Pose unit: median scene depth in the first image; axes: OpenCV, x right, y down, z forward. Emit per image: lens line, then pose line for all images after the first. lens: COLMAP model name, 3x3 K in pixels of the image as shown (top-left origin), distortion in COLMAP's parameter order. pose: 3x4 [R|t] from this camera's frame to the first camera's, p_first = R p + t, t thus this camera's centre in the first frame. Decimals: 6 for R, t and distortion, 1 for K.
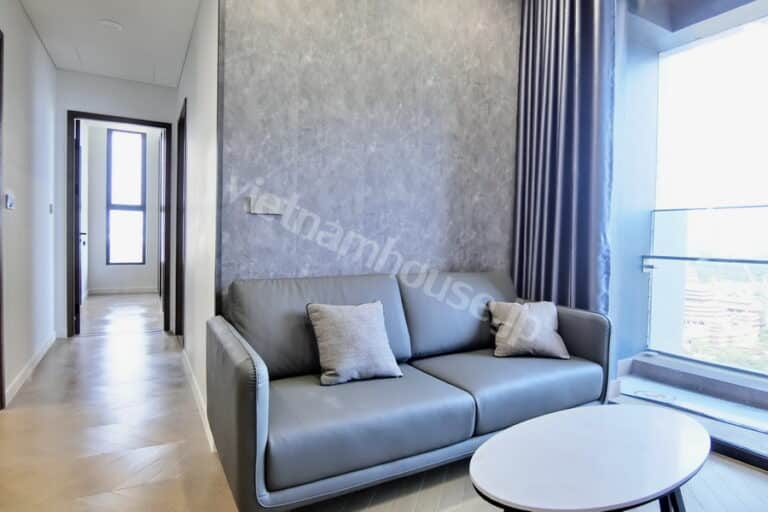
lens RADIAL K [[433.8, 0, 382.5], [0, 433.8, 242.5], [0, 0, 1]] dist [0.000491, 0.000083]
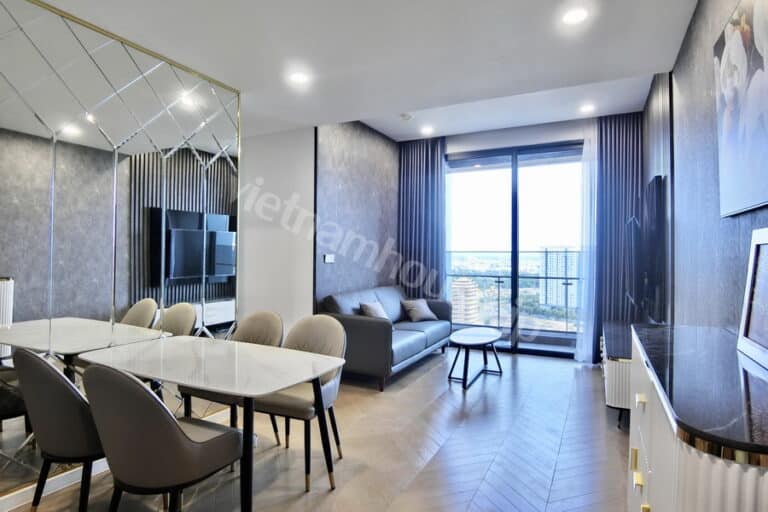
lens RADIAL K [[427.1, 0, 384.0], [0, 427.1, 256.0], [0, 0, 1]] dist [-0.000152, -0.000007]
pose [[0.824699, 0.003725, 0.565560, -1.171670], [-0.008244, 0.999951, 0.005436, -0.106955], [-0.565512, -0.009146, 0.824689, -0.809124]]
